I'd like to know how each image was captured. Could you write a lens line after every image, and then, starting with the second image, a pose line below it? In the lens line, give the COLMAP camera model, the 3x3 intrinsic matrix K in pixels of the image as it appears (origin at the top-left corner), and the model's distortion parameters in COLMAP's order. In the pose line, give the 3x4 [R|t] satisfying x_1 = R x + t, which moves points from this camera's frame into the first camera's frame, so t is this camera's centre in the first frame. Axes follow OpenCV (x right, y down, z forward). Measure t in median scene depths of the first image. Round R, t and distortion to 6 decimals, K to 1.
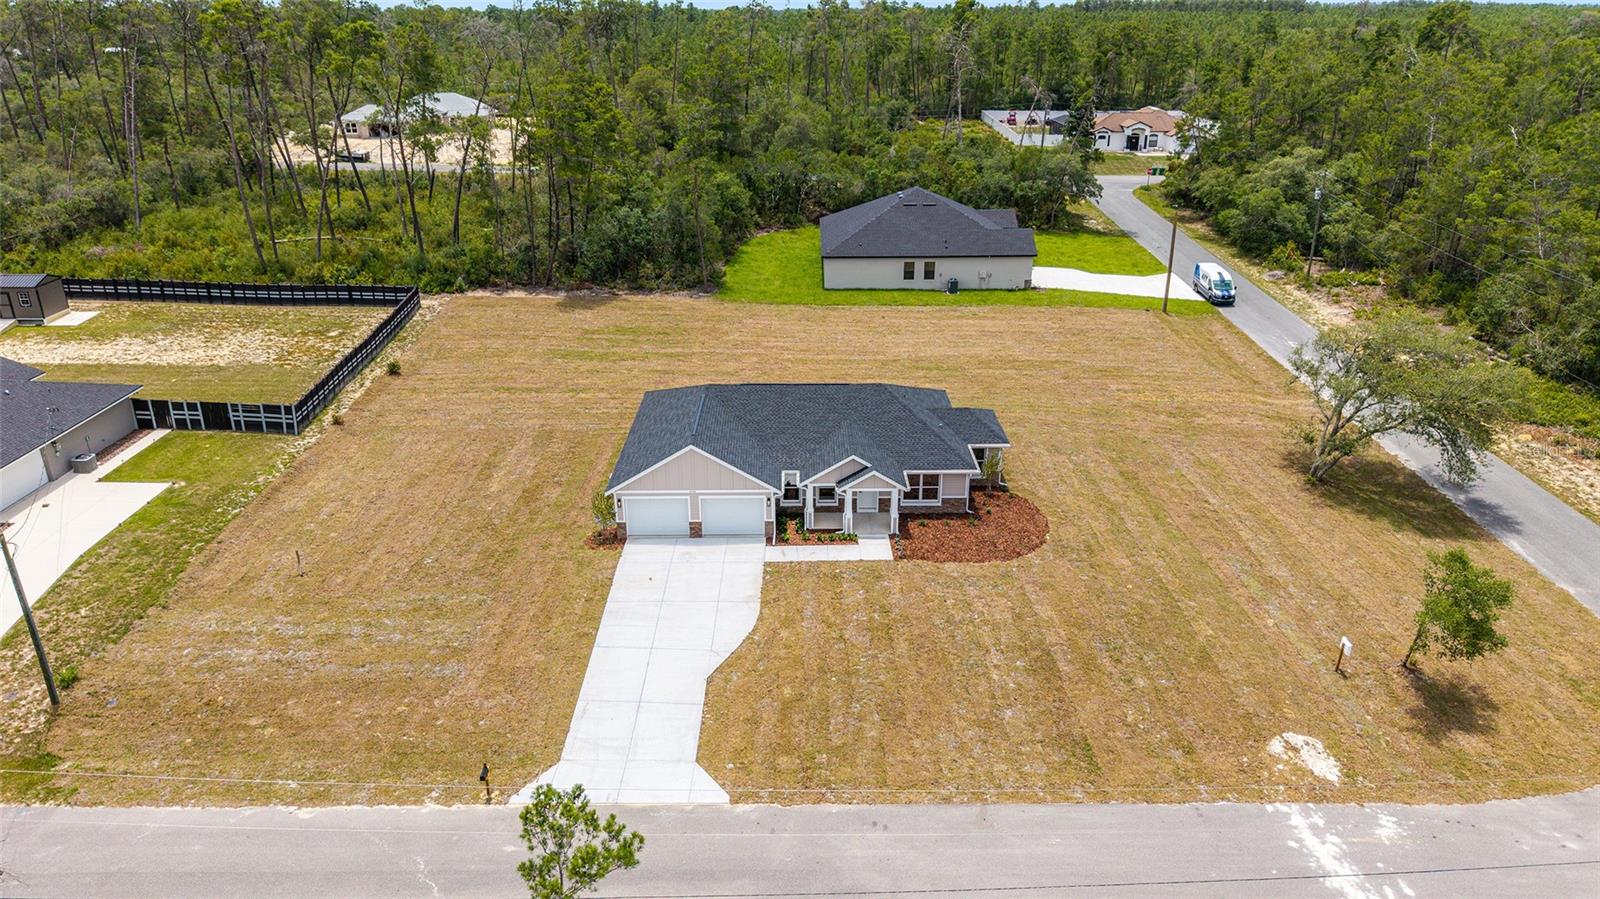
lens RADIAL K [[1066.4, 0, 798.2], [0, 1066.4, 456.6], [0, 0, 1]] dist [0.042751, -0.067056]
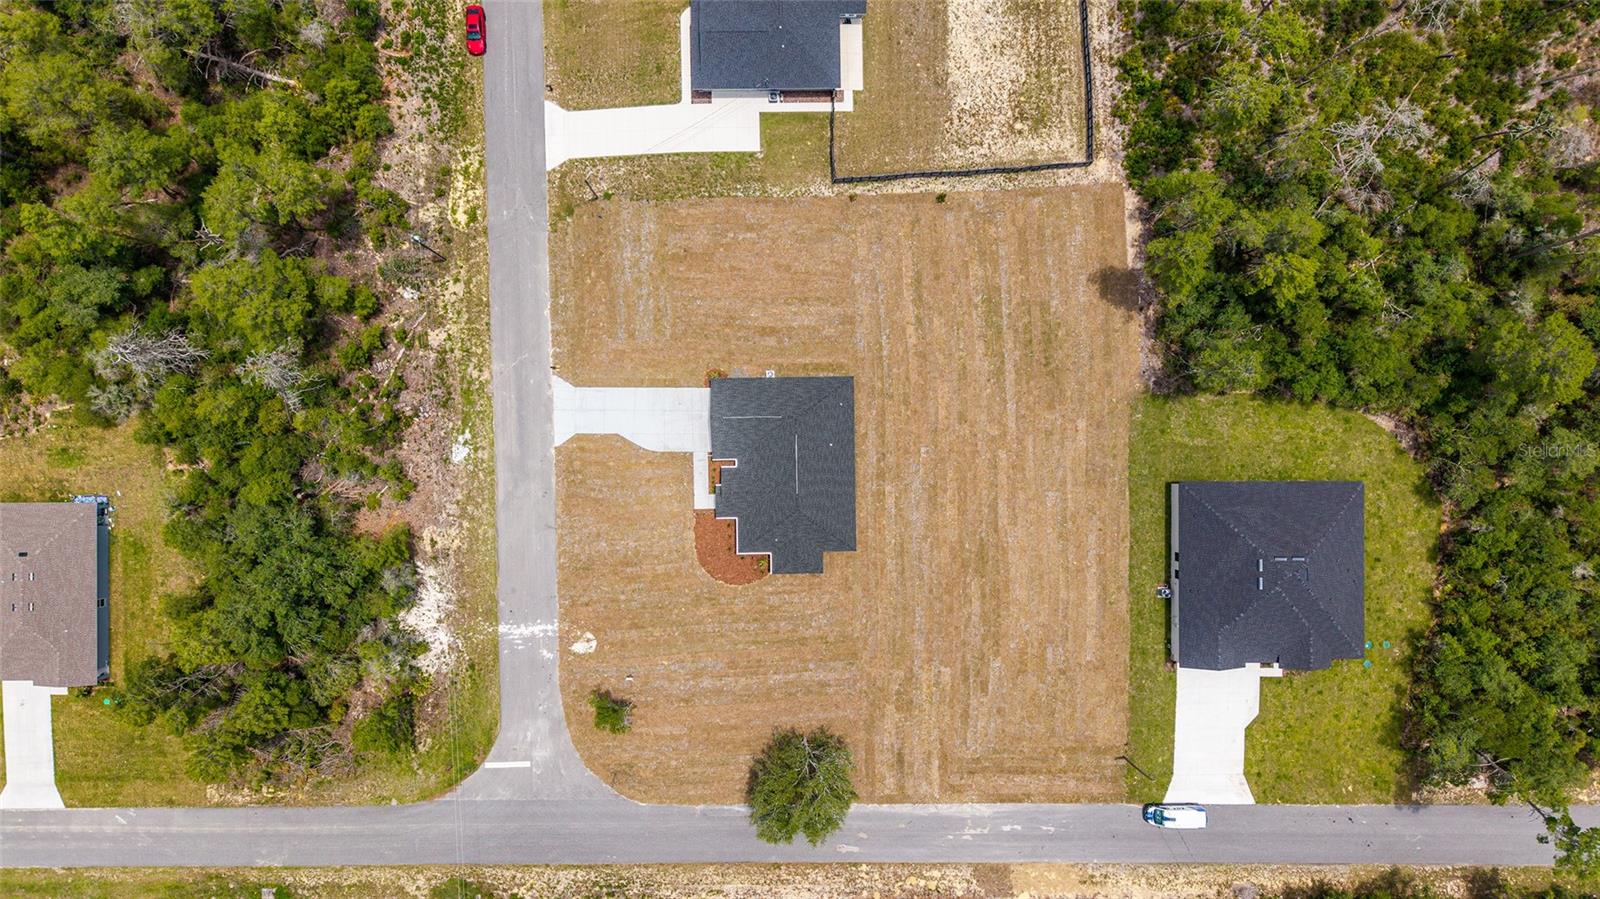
lens RADIAL K [[1066.4, 0, 798.2], [0, 1066.4, 456.6], [0, 0, 1]] dist [0.042751, -0.067056]
pose [[0.012748, 0.999908, 0.004605, -0.023761], [-0.408879, 0.001010, 0.912588, -1.623488], [0.912500, -0.013516, 0.408854, 0.222260]]
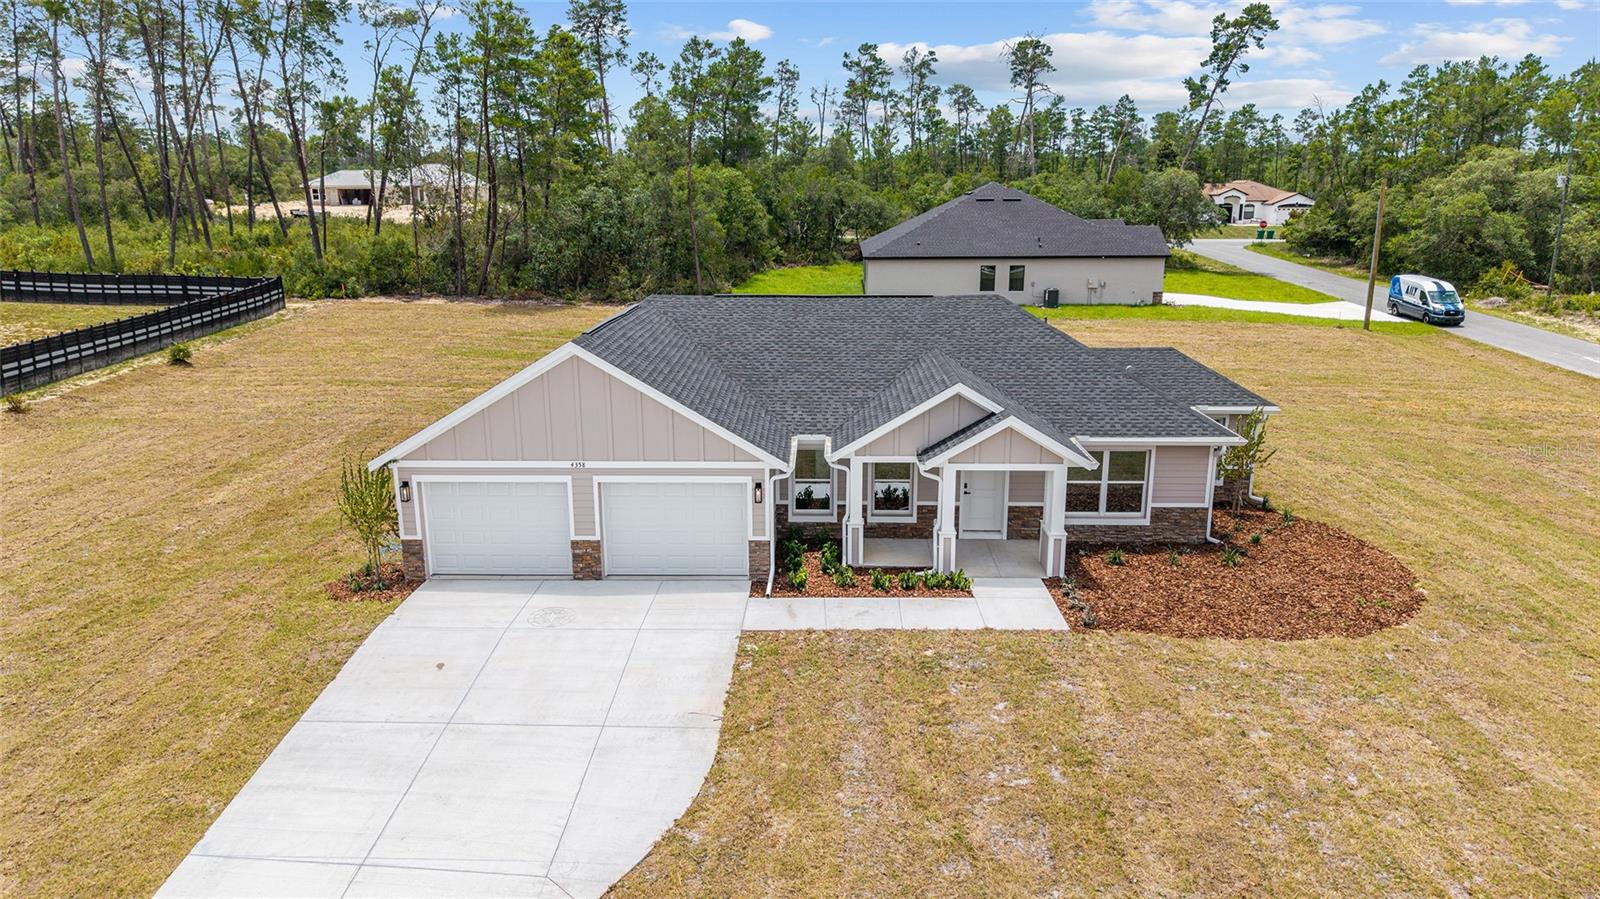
lens RADIAL K [[1066.4, 0, 798.2], [0, 1066.4, 456.6], [0, 0, 1]] dist [0.042751, -0.067056]
pose [[0.999526, 0.009330, -0.029354, 0.000241], [-0.013543, 0.989076, -0.146781, 0.073561], [0.027664, 0.147109, 0.988733, 0.474728]]
